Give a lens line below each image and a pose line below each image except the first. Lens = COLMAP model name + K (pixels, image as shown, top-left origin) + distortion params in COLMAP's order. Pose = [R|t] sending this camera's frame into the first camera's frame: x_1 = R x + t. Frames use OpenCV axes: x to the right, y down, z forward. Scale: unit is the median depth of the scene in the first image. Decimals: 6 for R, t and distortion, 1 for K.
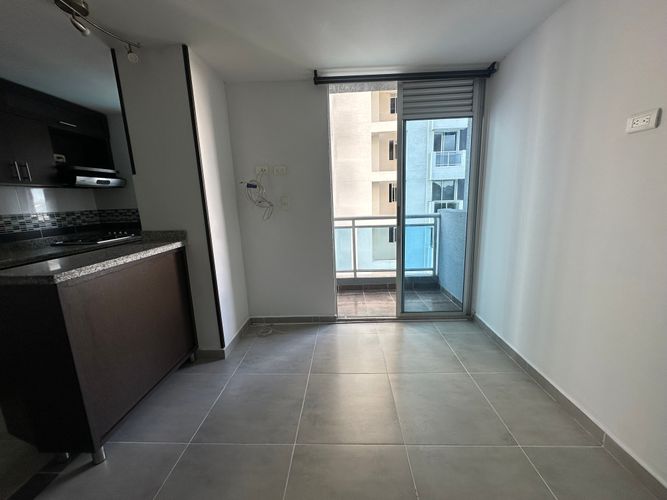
lens RADIAL K [[266.3, 0, 331.7], [0, 266.3, 251.3], [0, 0, 1]] dist [-0.002054, 0.000205]
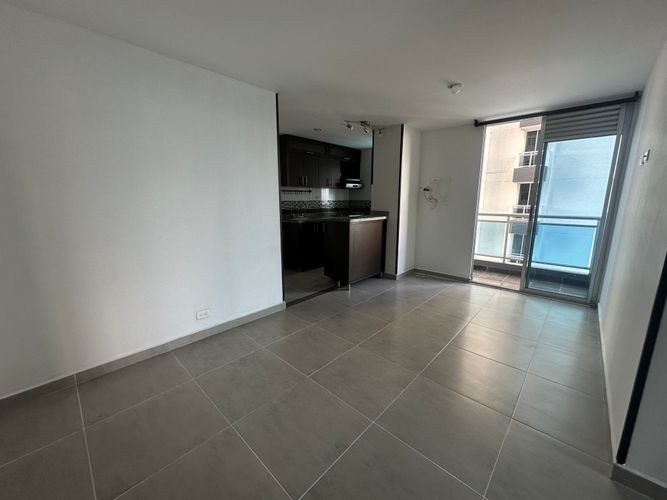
lens RADIAL K [[266.3, 0, 337.4], [0, 266.3, 252.0], [0, 0, 1]] dist [-0.002054, 0.000205]
pose [[0.771913, 0.159906, -0.615289, 0.379231], [-0.148538, 0.986425, 0.070010, 0.117324], [0.618132, 0.037352, 0.785187, -0.698957]]
